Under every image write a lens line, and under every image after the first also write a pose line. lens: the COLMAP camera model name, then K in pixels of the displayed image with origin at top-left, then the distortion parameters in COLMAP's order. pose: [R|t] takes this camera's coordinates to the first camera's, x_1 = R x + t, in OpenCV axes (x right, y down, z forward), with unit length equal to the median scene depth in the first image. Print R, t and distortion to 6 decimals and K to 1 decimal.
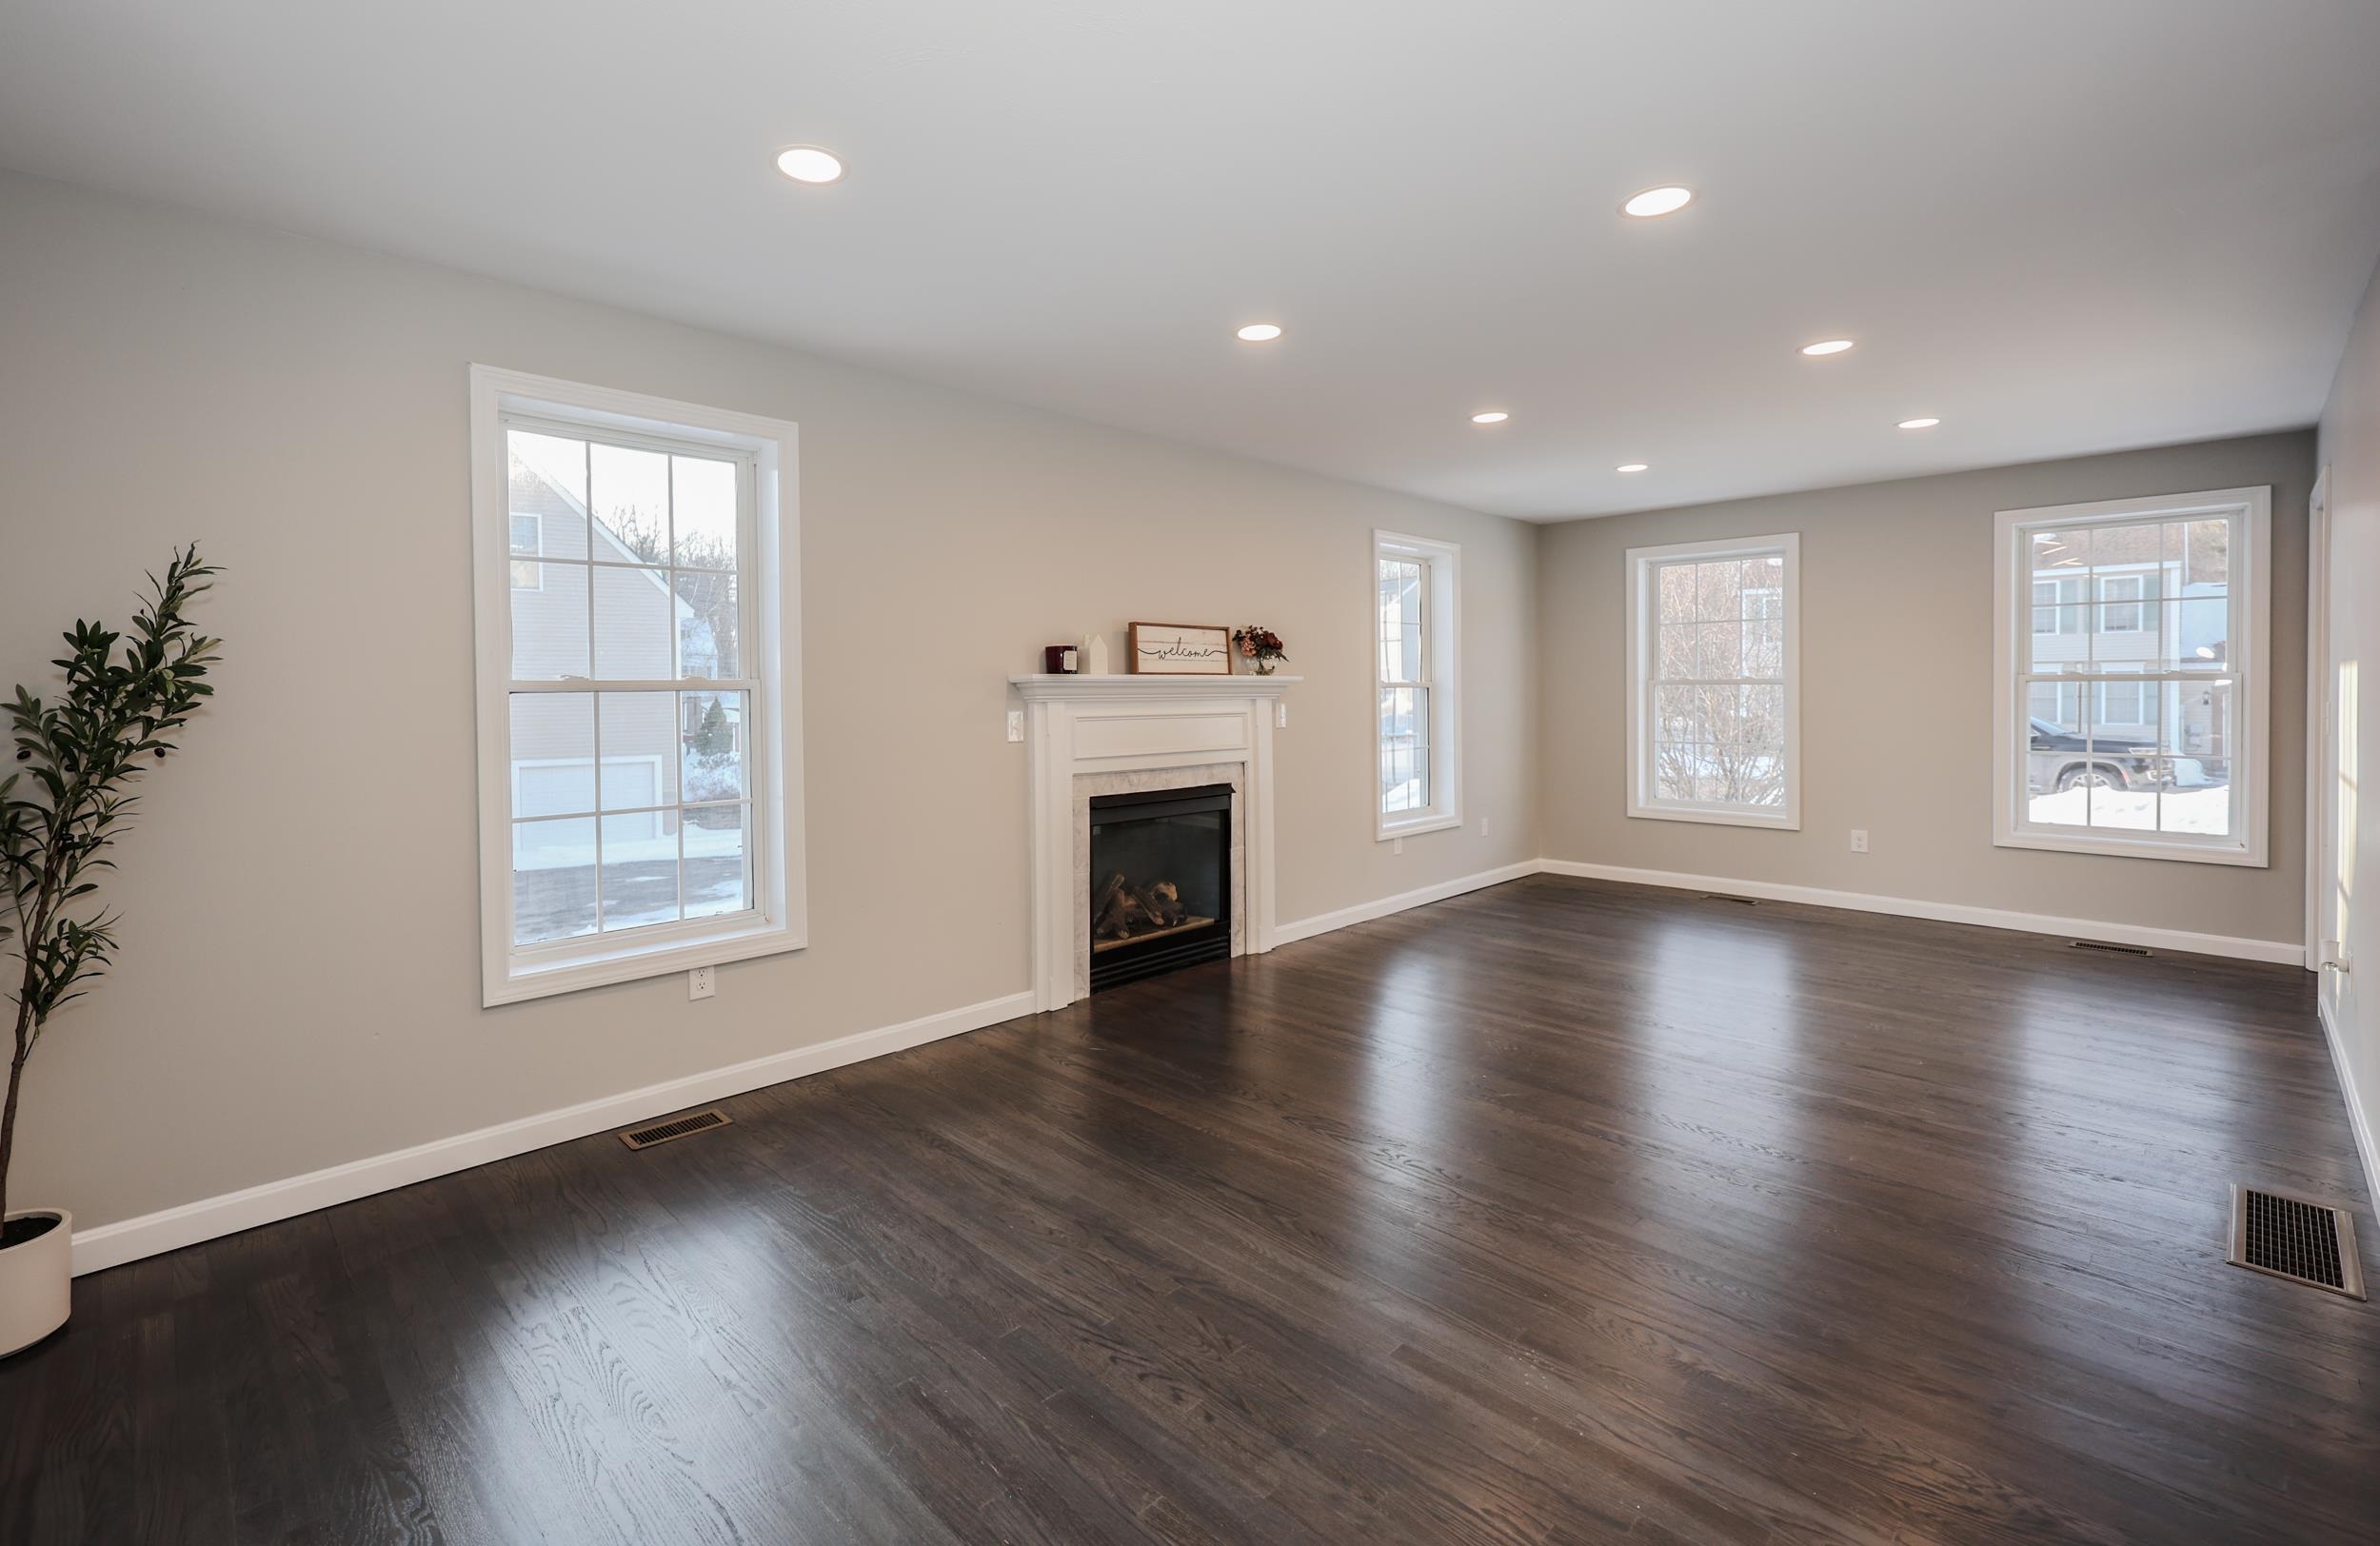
lens RADIAL K [[1079.8, 0, 1187.3], [0, 1079.8, 714.1], [0, 0, 1]] dist [-0.000987, -0.000108]
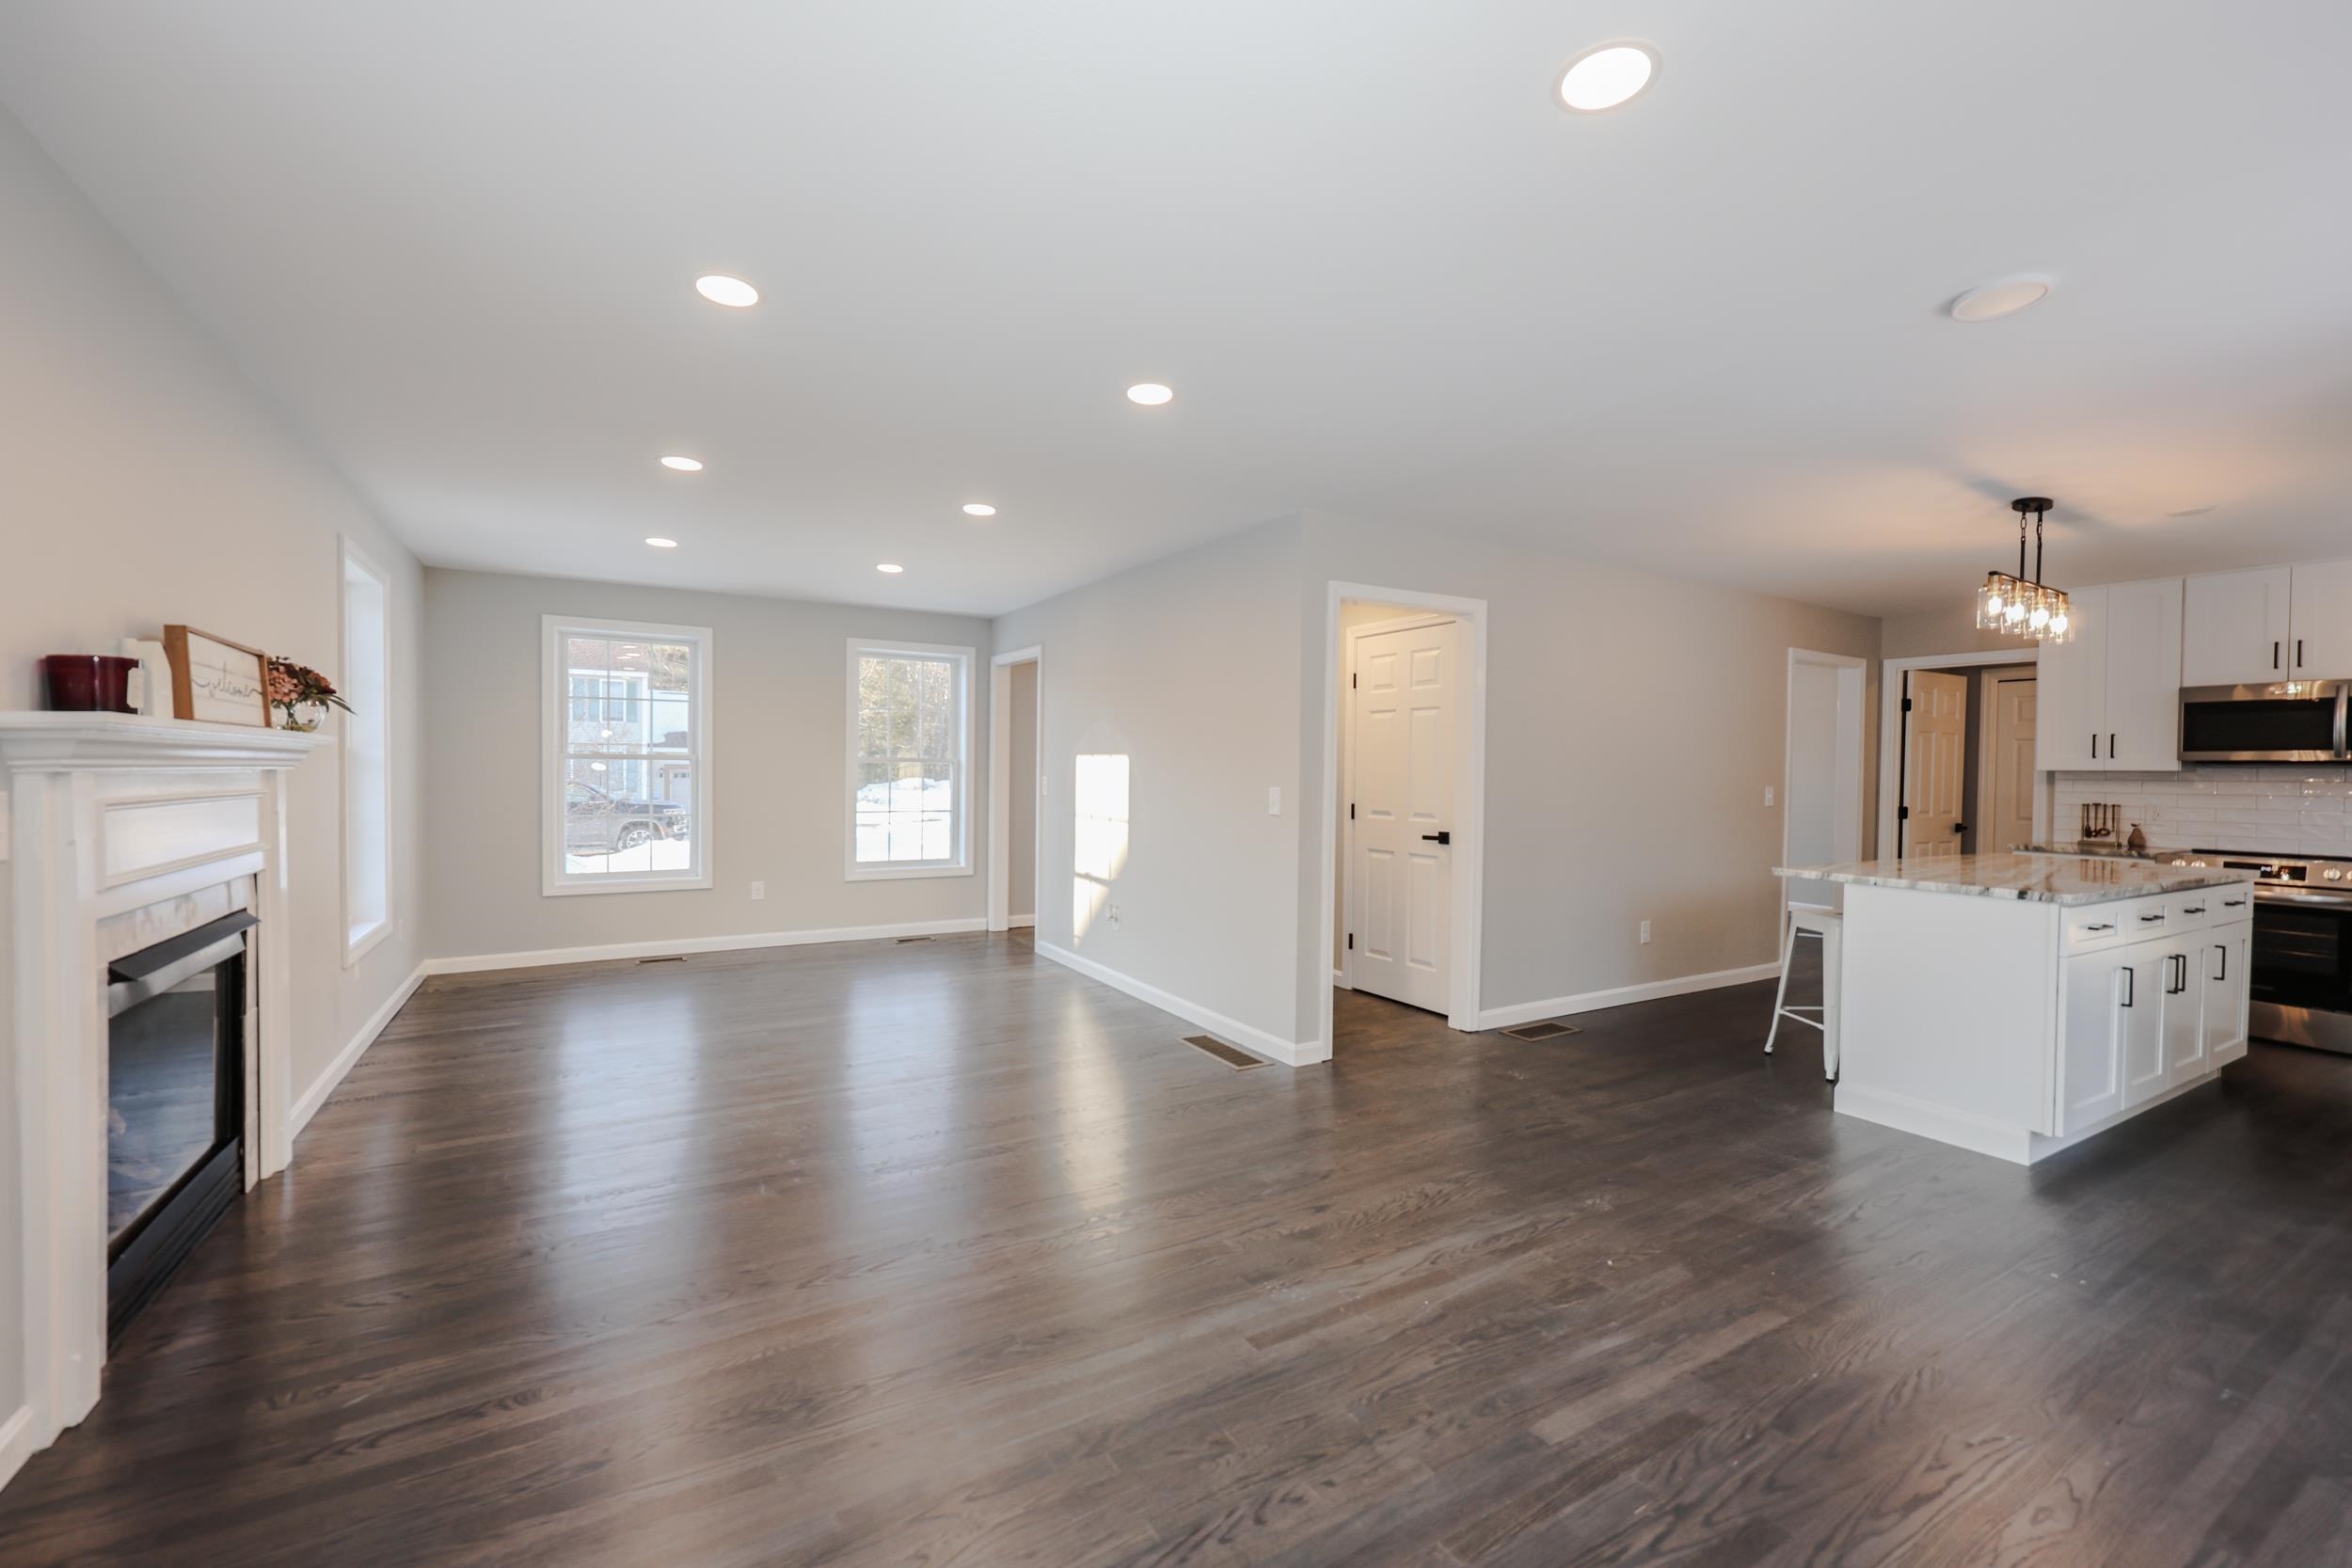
lens RADIAL K [[927.9, 0, 1170.8], [0, 927.9, 783.8], [0, 0, 1]] dist [0.001563, 0.000169]
pose [[0.250030, -0.006276, 0.968218, -0.241252], [0.007790, 0.999960, 0.004470, -0.002814], [-0.968207, 0.006424, 0.250068, 0.259612]]
